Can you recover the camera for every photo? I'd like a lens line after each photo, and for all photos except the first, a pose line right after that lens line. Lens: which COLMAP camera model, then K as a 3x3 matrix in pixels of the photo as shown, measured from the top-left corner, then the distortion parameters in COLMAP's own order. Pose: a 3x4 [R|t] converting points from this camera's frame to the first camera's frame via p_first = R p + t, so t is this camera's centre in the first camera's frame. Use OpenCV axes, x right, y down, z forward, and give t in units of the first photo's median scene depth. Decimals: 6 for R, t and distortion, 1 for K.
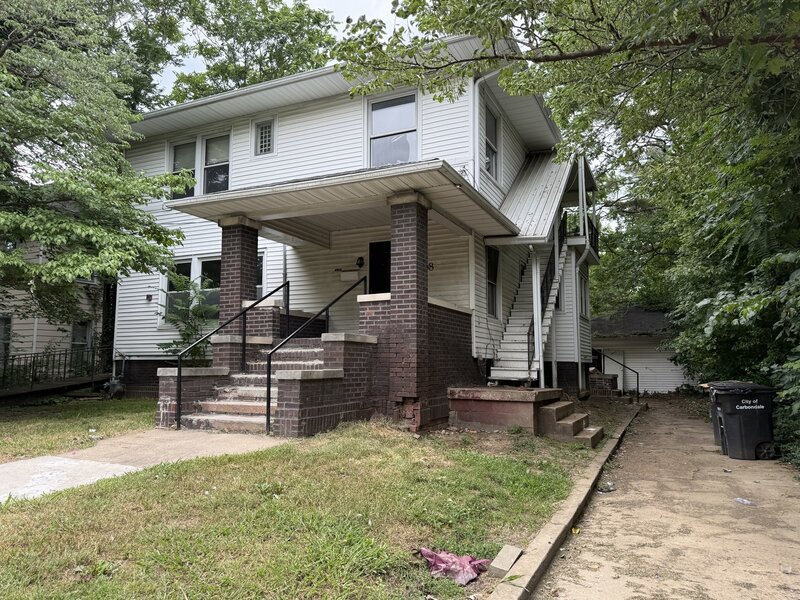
lens RADIAL K [[566.1, 0, 400.0], [0, 566.1, 300.0], [0, 0, 1]] dist [0.089230, -0.112477]
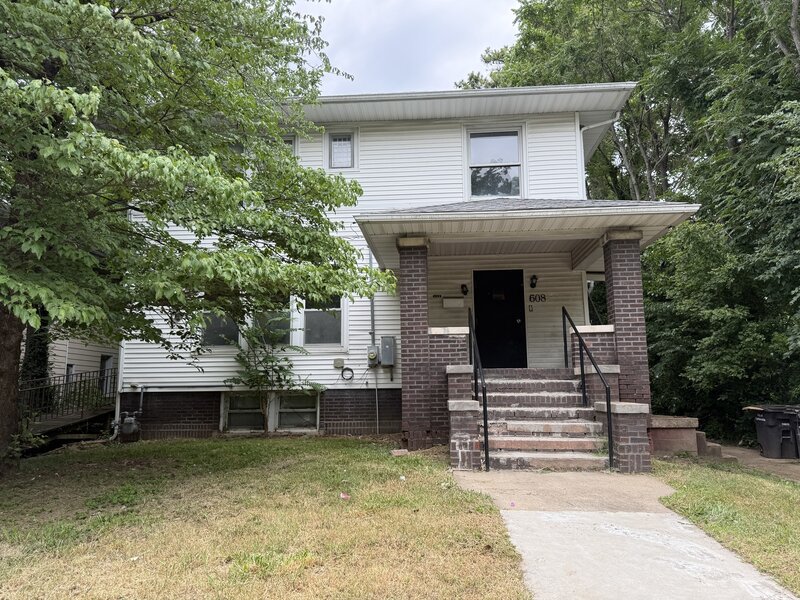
lens RADIAL K [[566.1, 0, 400.0], [0, 566.1, 300.0], [0, 0, 1]] dist [0.089230, -0.112477]
pose [[0.931185, 0.046158, 0.361613, -0.739961], [-0.030108, 0.998301, -0.049895, 0.005385], [-0.363302, 0.035574, 0.930992, 0.173861]]
